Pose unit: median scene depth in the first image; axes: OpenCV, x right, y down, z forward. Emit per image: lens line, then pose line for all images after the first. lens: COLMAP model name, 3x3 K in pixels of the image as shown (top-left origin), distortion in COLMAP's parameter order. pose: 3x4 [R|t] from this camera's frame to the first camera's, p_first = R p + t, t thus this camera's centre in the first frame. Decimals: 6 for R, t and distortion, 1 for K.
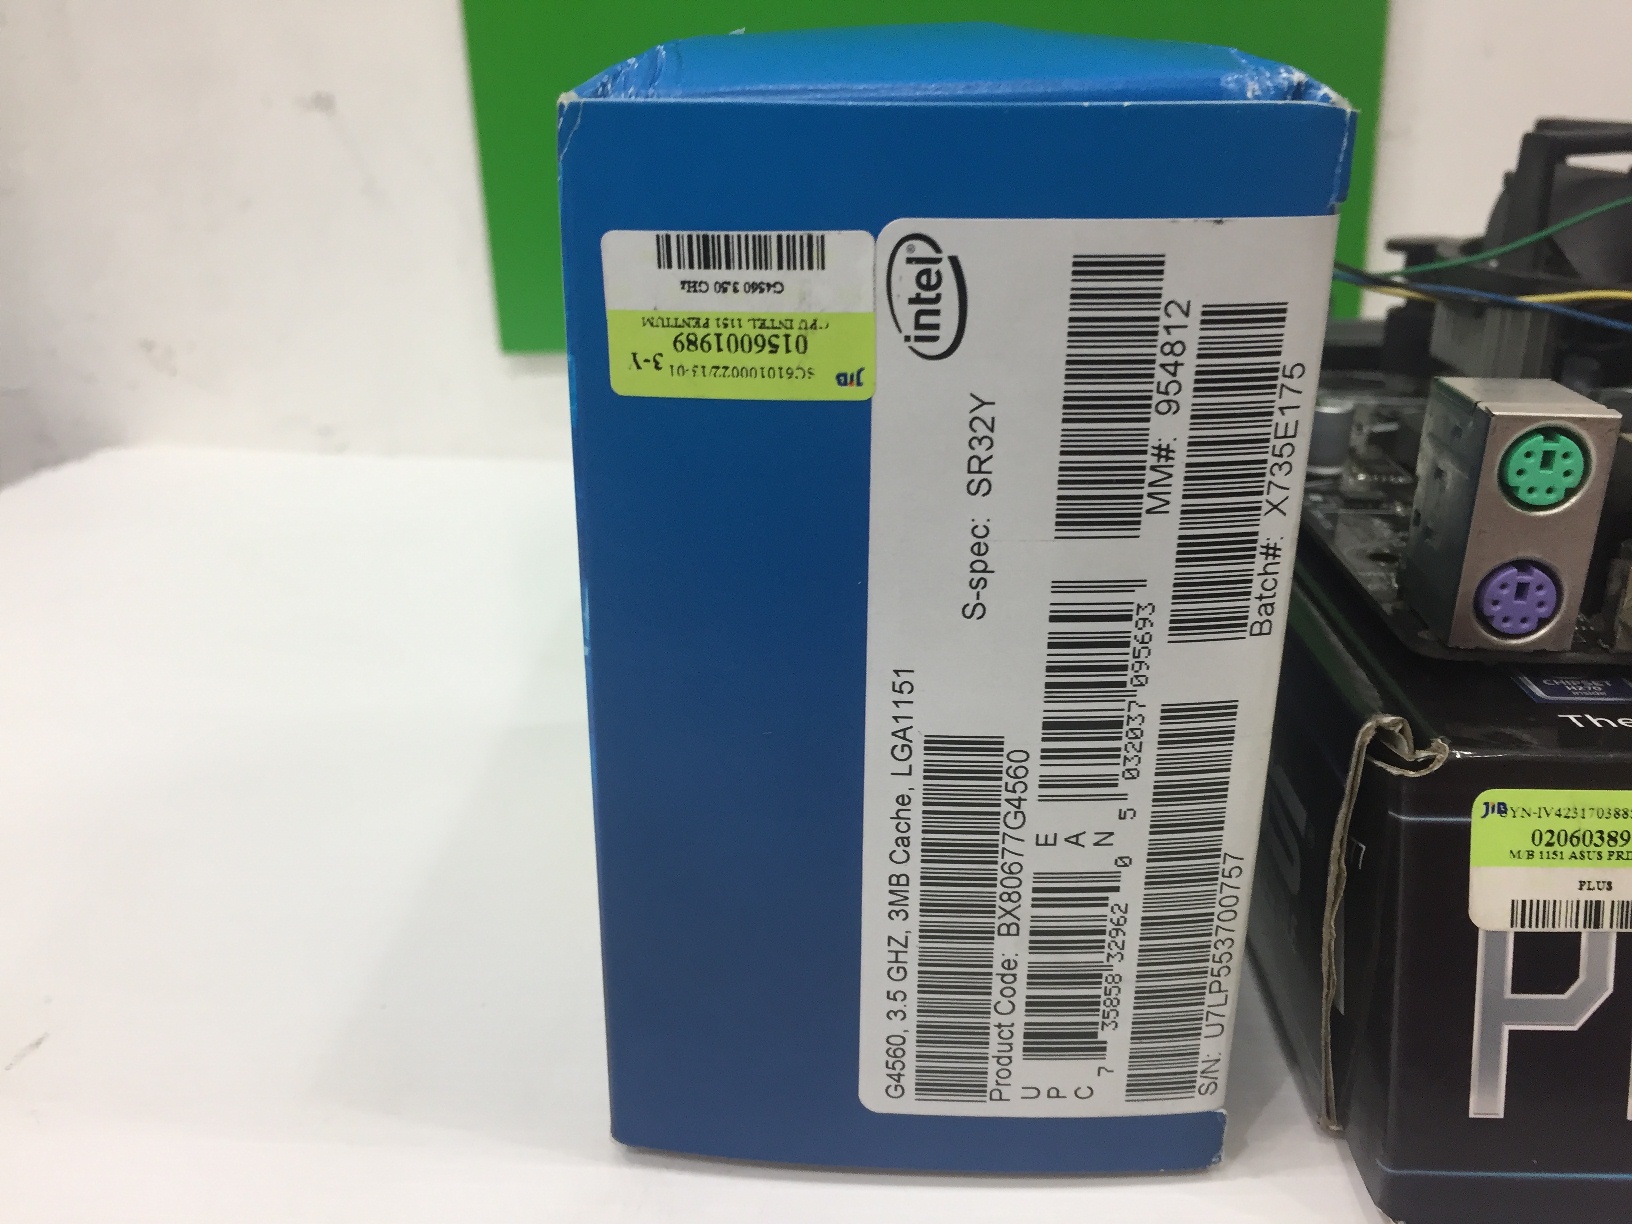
lens RADIAL K [[1445.1, 0, 806.8], [0, 1445.1, 614.2], [0, 0, 1]] dist [0.080763, -0.155531]
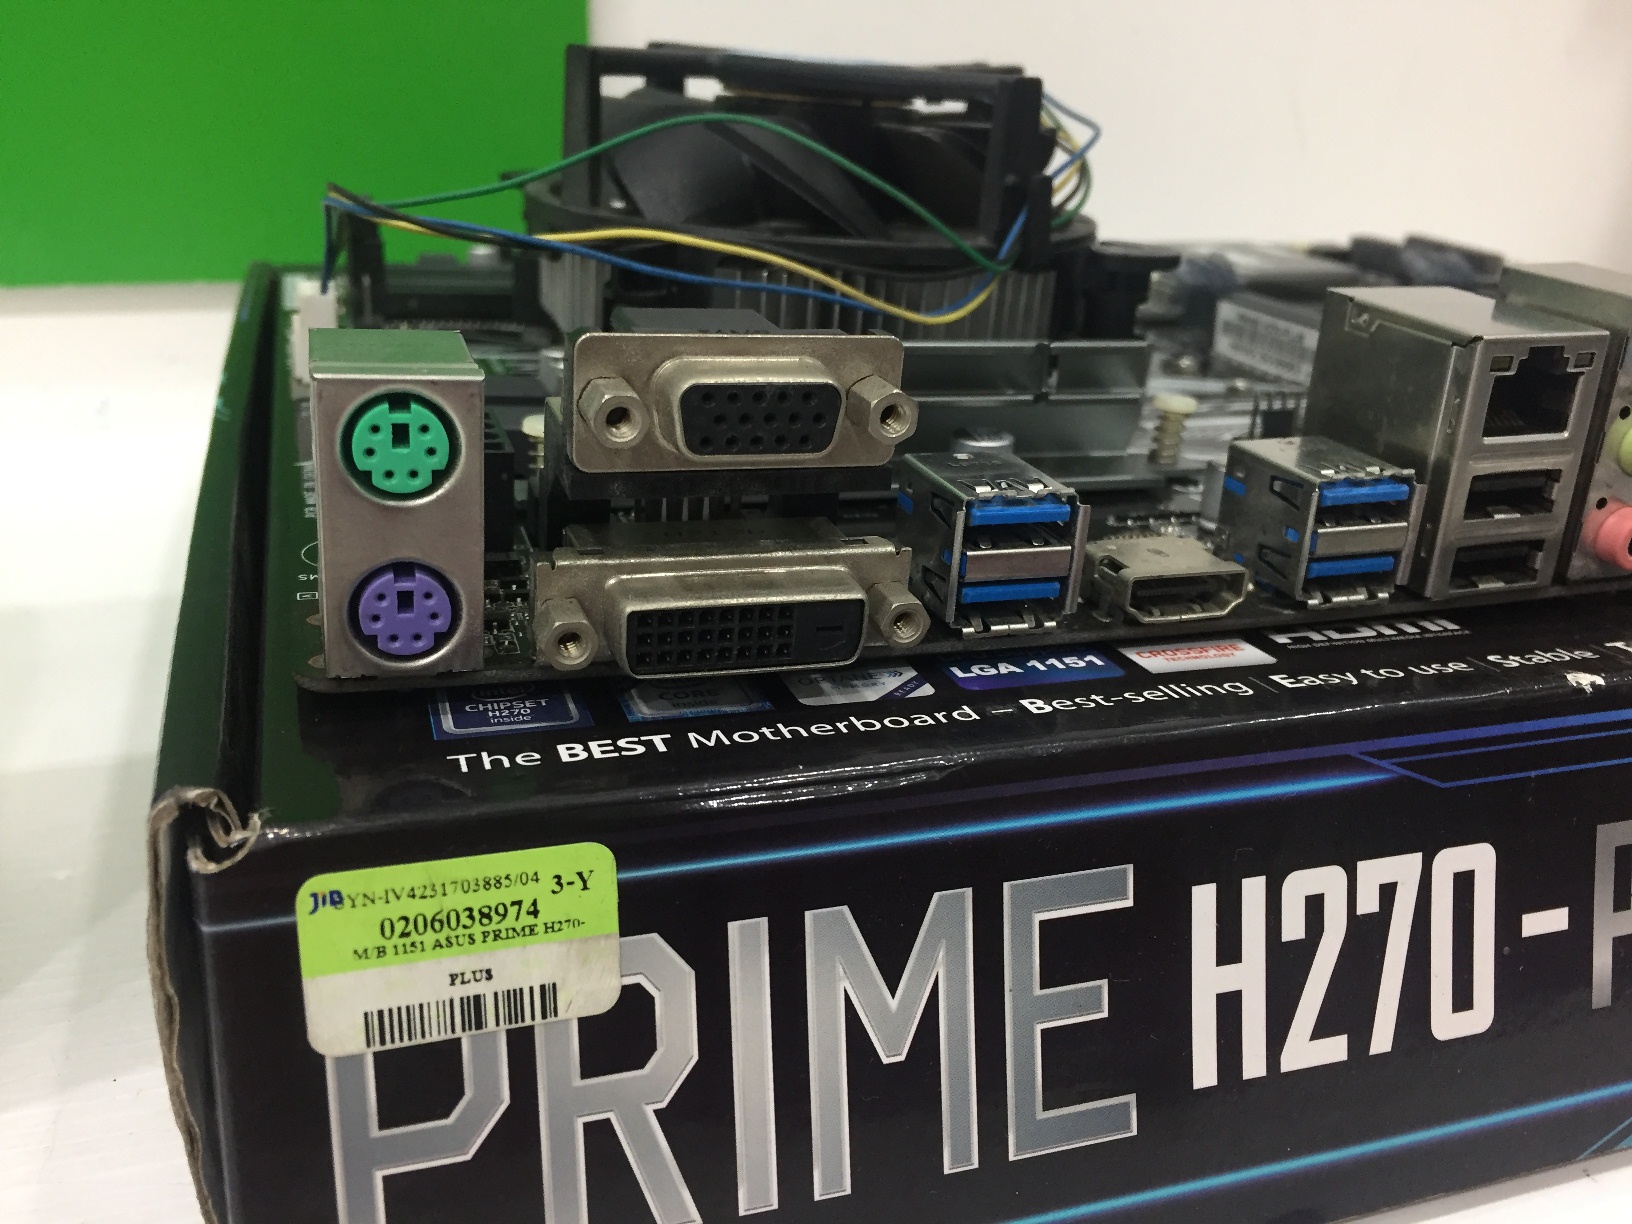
lens RADIAL K [[1445.1, 0, 806.8], [0, 1445.1, 614.2], [0, 0, 1]] dist [0.080763, -0.155531]
pose [[0.930348, -0.075482, 0.358823, 0.441489], [0.064276, 0.997002, 0.043077, -0.031256], [-0.360999, -0.017013, 0.932411, 0.205585]]
